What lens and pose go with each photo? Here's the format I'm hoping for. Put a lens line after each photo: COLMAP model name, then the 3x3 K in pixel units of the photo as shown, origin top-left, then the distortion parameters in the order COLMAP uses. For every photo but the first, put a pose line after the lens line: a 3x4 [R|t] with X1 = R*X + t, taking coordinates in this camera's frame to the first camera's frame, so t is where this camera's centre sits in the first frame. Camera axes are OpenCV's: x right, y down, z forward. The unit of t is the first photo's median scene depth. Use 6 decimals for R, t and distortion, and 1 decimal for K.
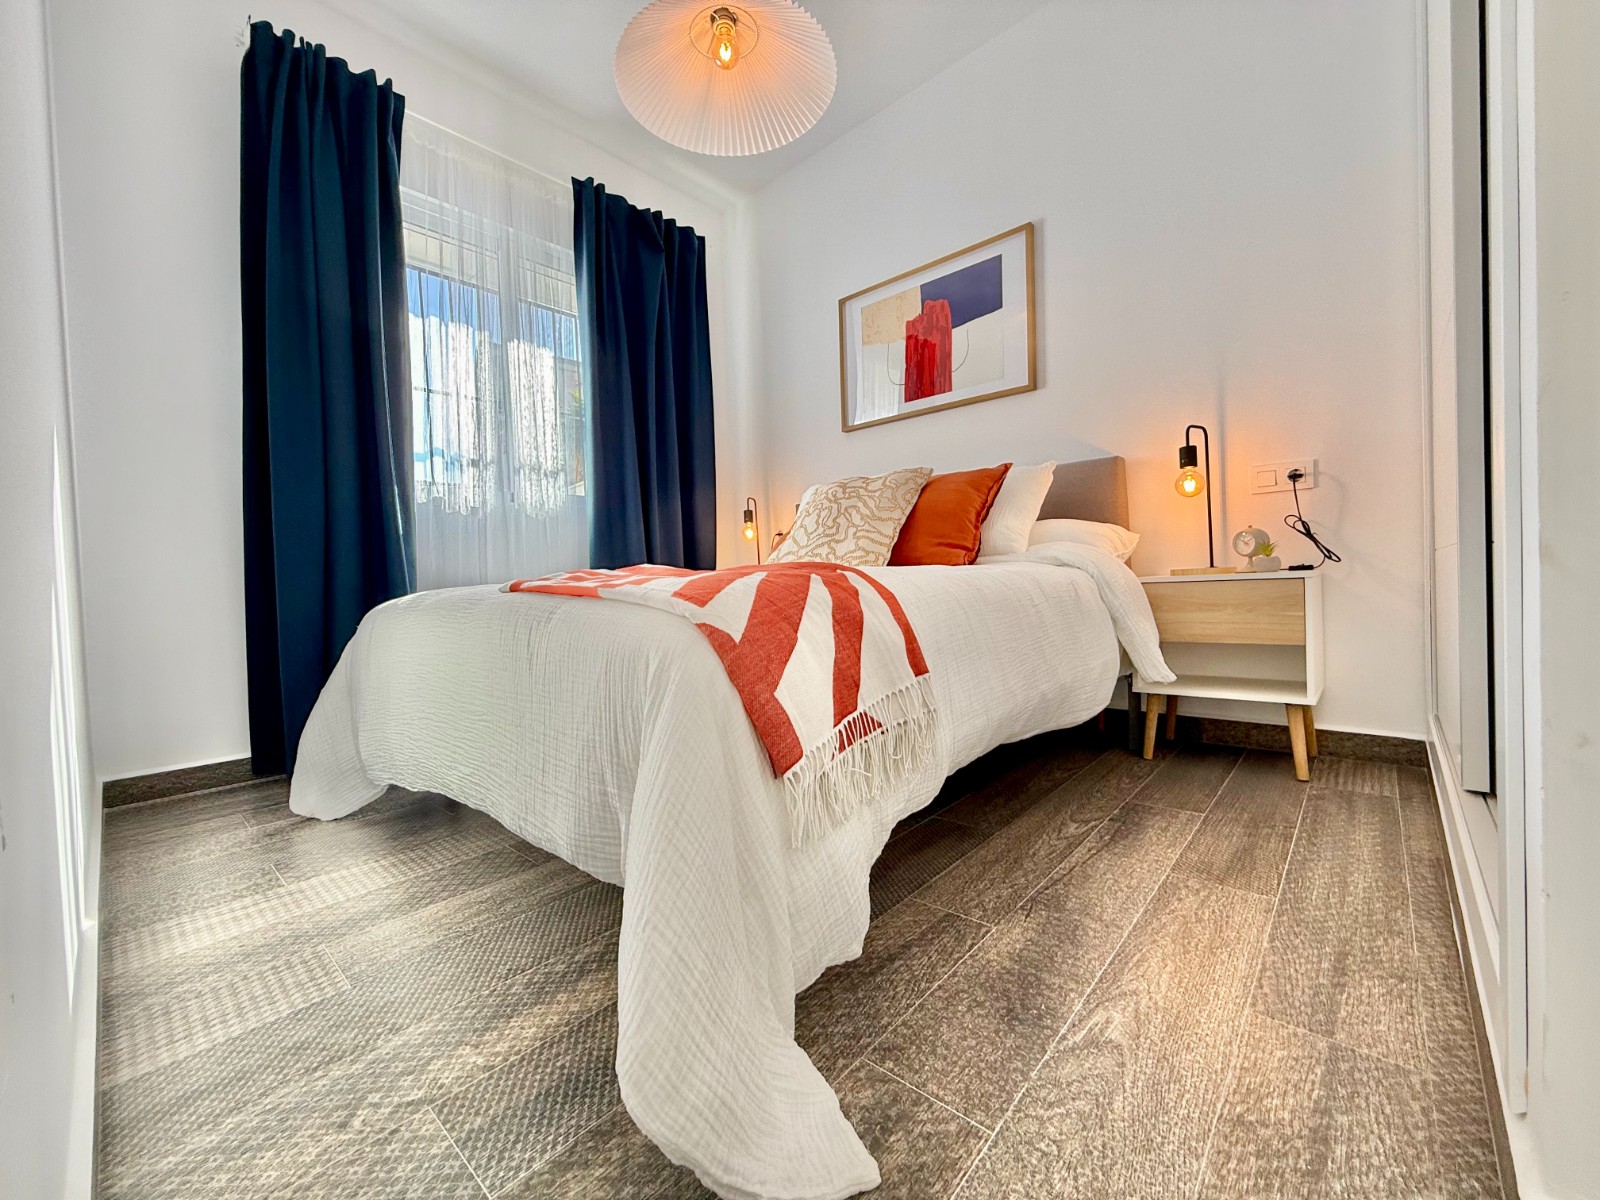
lens RADIAL K [[646.9, 0, 800.0], [0, 646.9, 600.0], [0, 0, 1]] dist [0.001305, 0.000563]
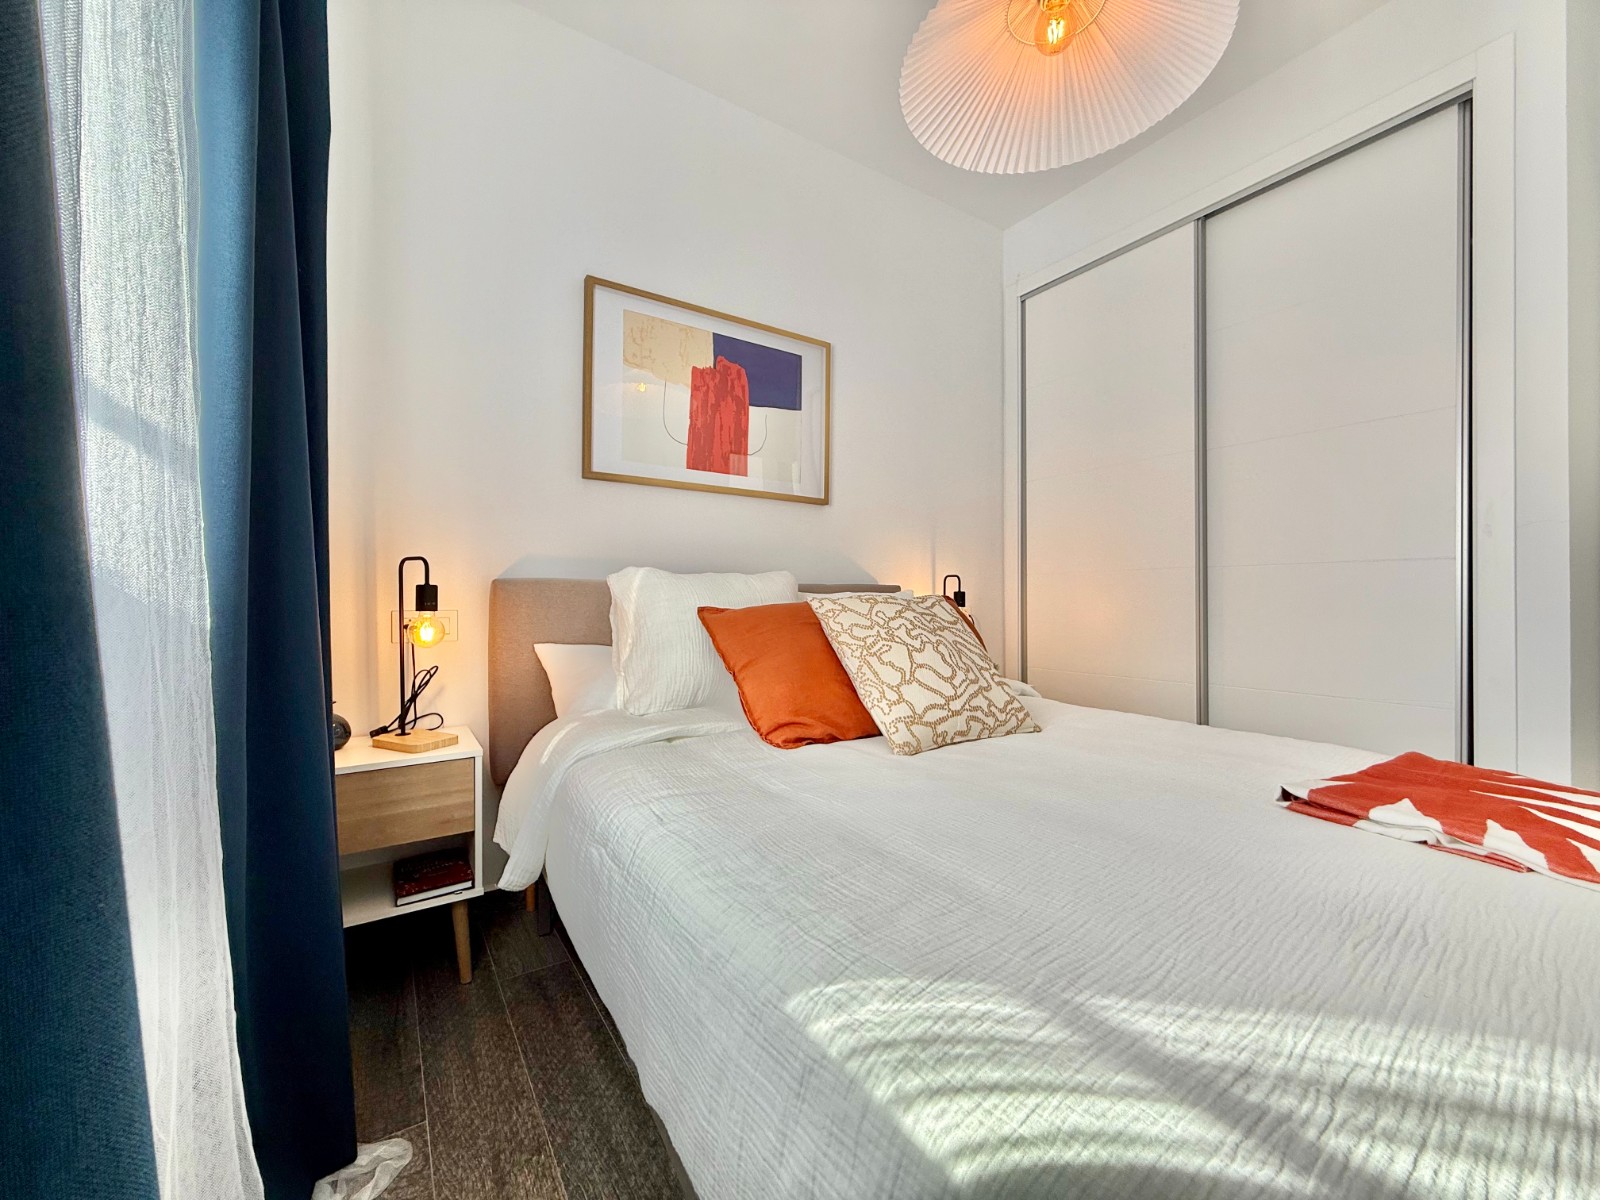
lens RADIAL K [[625.2, 0, 790.8], [0, 625.2, 603.5], [0, 0, 1]] dist [-0.001395, -0.000075]
pose [[0.259234, 0.029950, 0.965350, -0.714970], [0.016548, 0.999235, -0.035445, -0.162689], [-0.965673, 0.025163, 0.258540, 0.964136]]
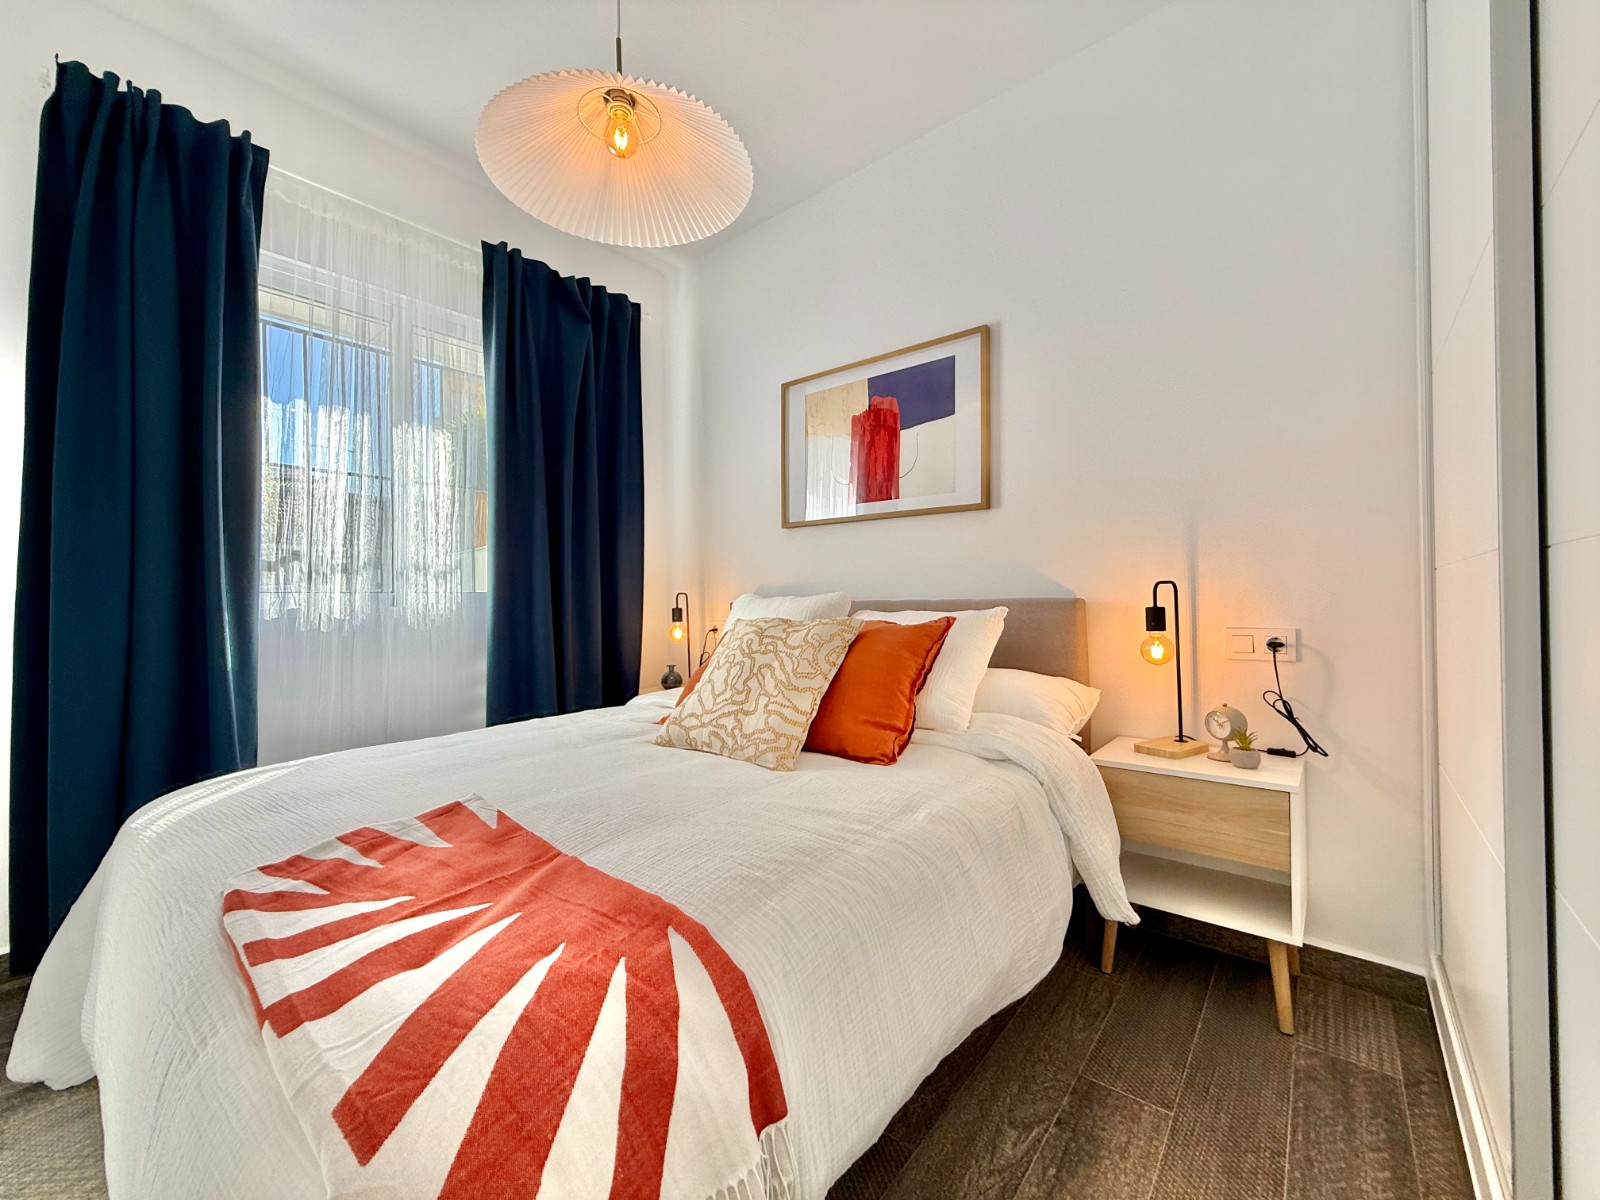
lens RADIAL K [[646.9, 0, 800.0], [0, 646.9, 600.0], [0, 0, 1]] dist [0.001305, 0.000563]
pose [[0.998751, 0.026976, 0.042045, 0.083124], [-0.025748, 0.999234, -0.029473, -0.199693], [-0.042808, 0.028353, 0.998681, 0.147496]]
